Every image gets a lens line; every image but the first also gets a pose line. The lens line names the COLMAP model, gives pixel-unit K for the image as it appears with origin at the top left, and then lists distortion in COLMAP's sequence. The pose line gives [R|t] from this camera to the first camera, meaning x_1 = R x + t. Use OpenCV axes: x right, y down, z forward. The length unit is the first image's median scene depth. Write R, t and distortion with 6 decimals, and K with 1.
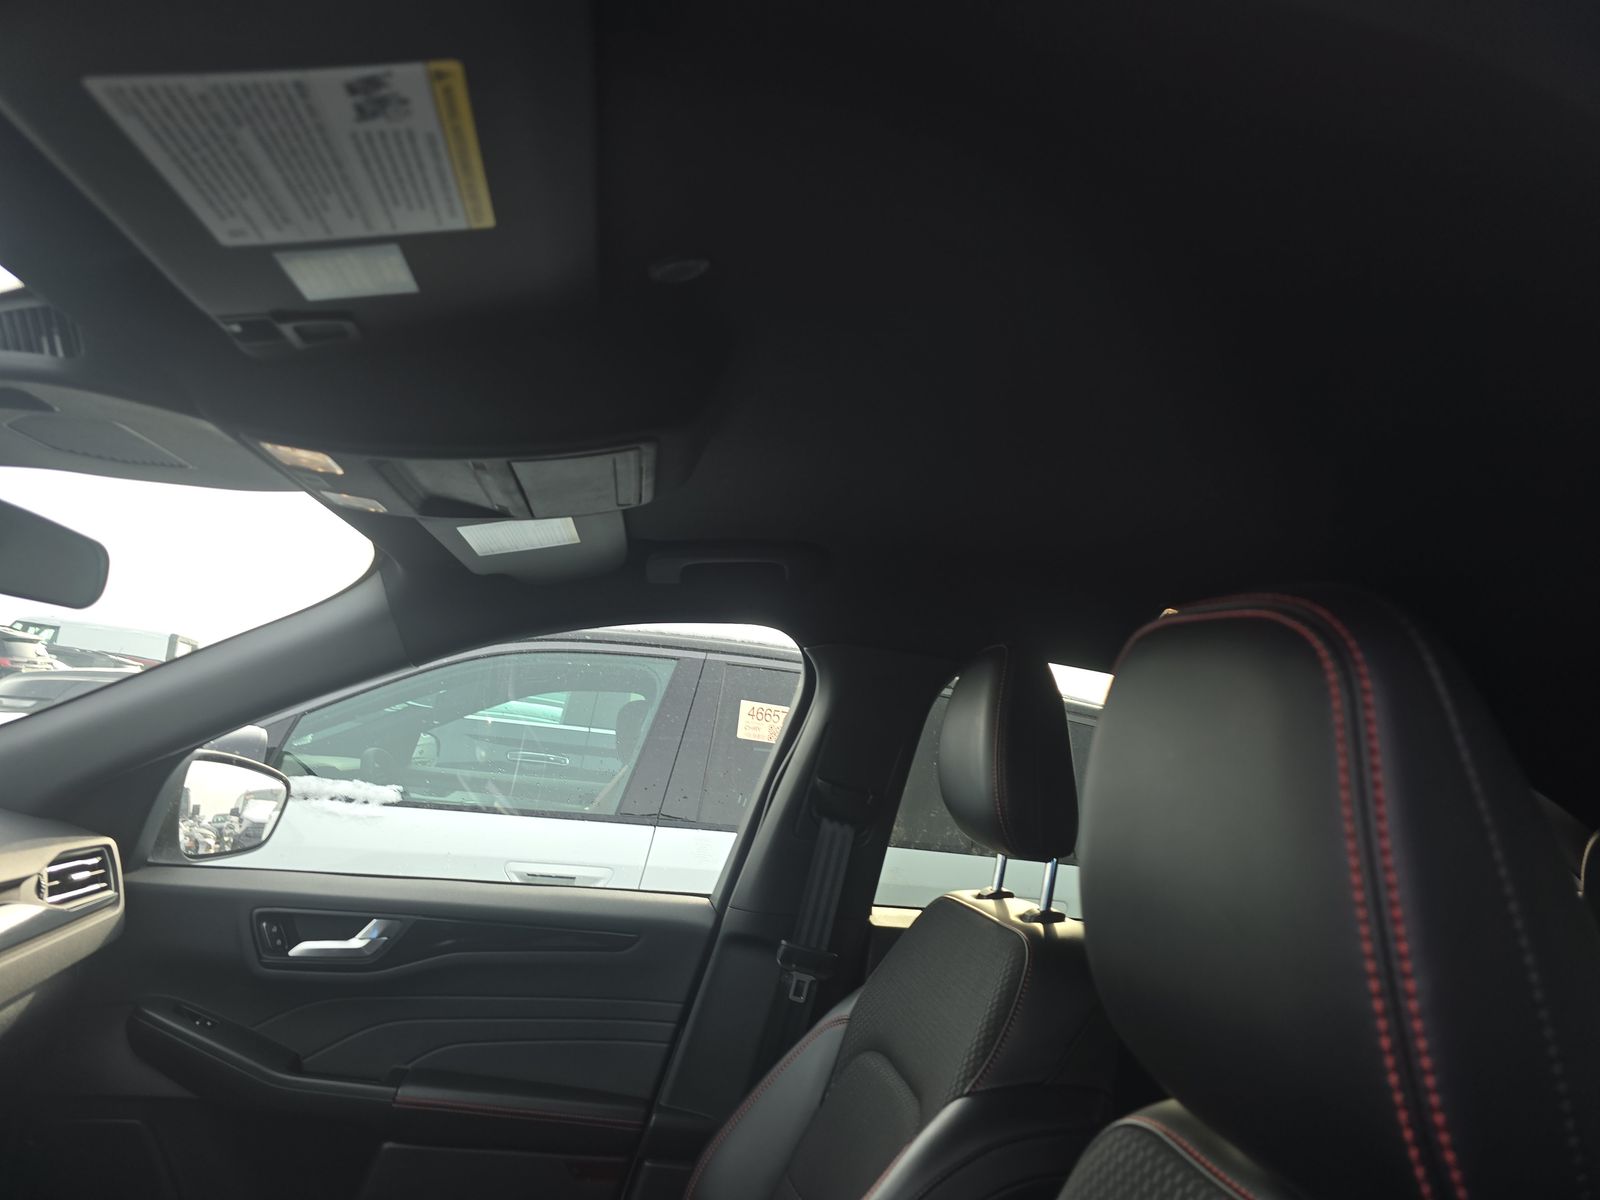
lens RADIAL K [[996.4, 0, 800.0], [0, 996.4, 600.0], [0, 0, 1]] dist [-0.001839, -0.029476]
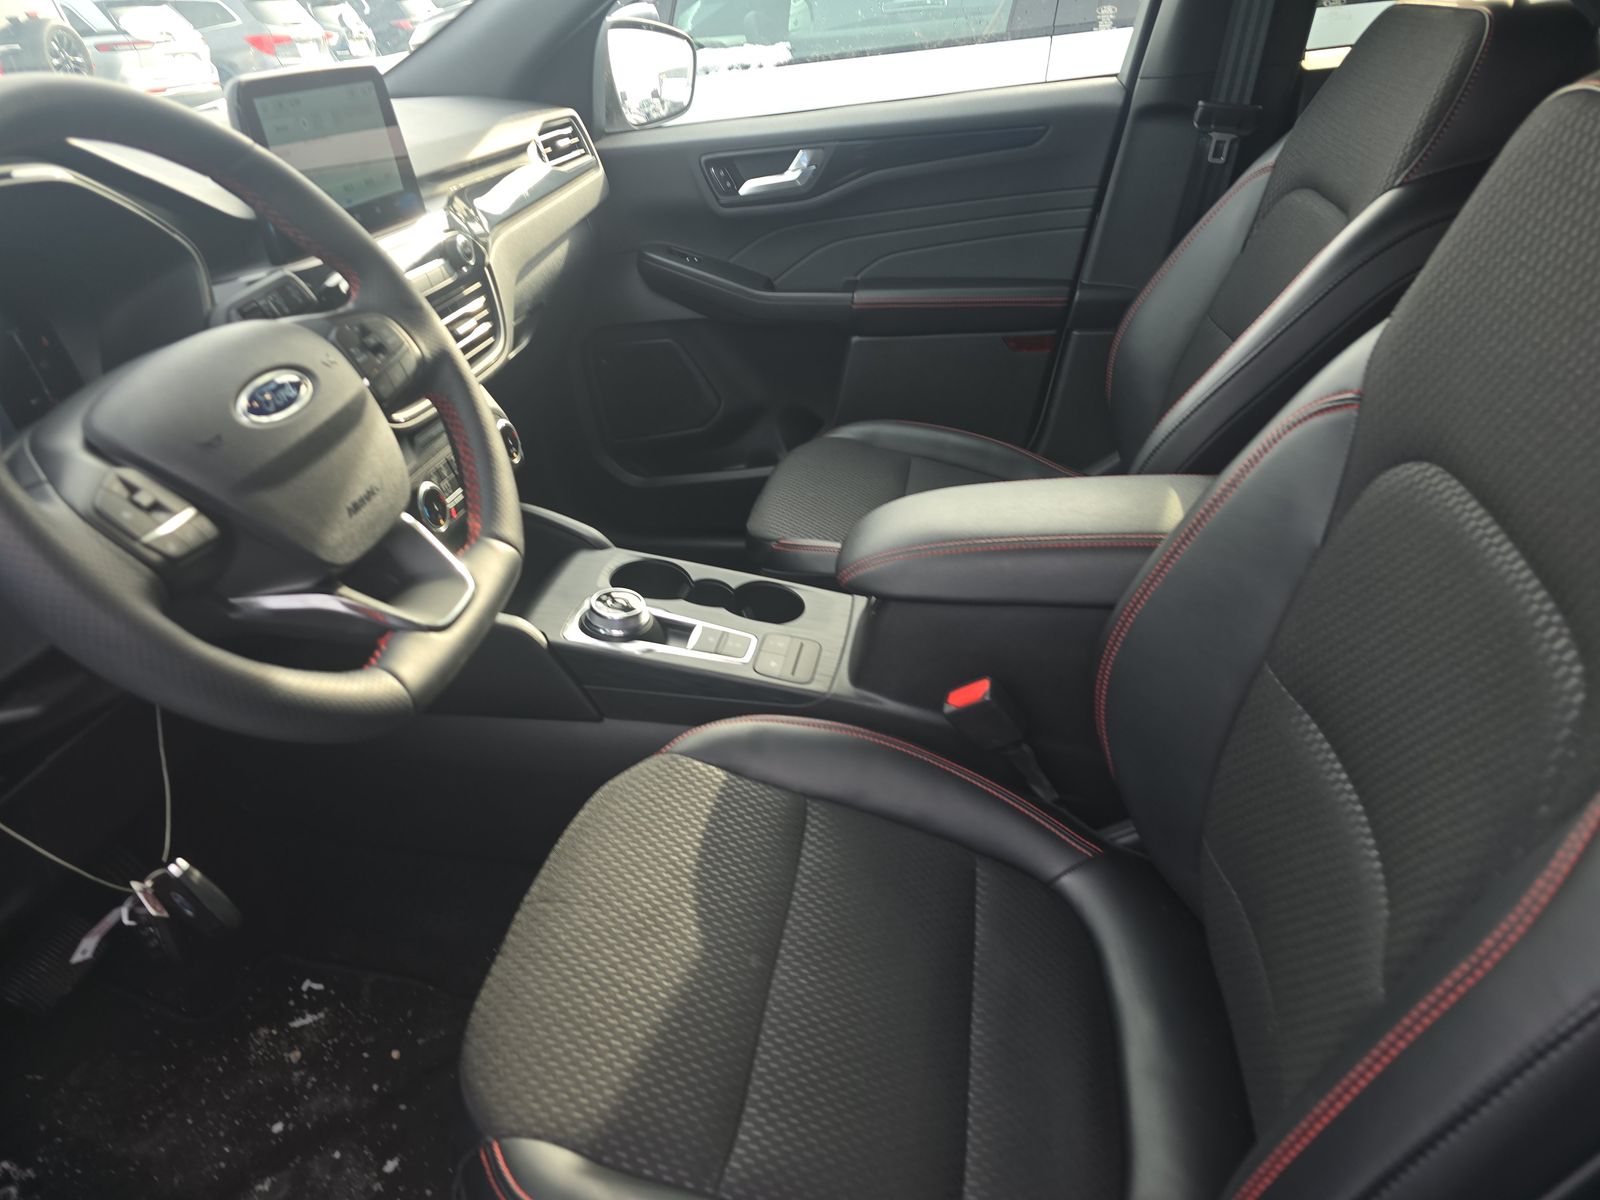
lens RADIAL K [[996.4, 0, 800.0], [0, 996.4, 600.0], [0, 0, 1]] dist [-0.001839, -0.029476]
pose [[0.919053, 0.000031, -0.394134, 0.004883], [0.249992, 0.773057, 0.582998, 0.062860], [0.304706, -0.634337, 0.710473, -0.095671]]
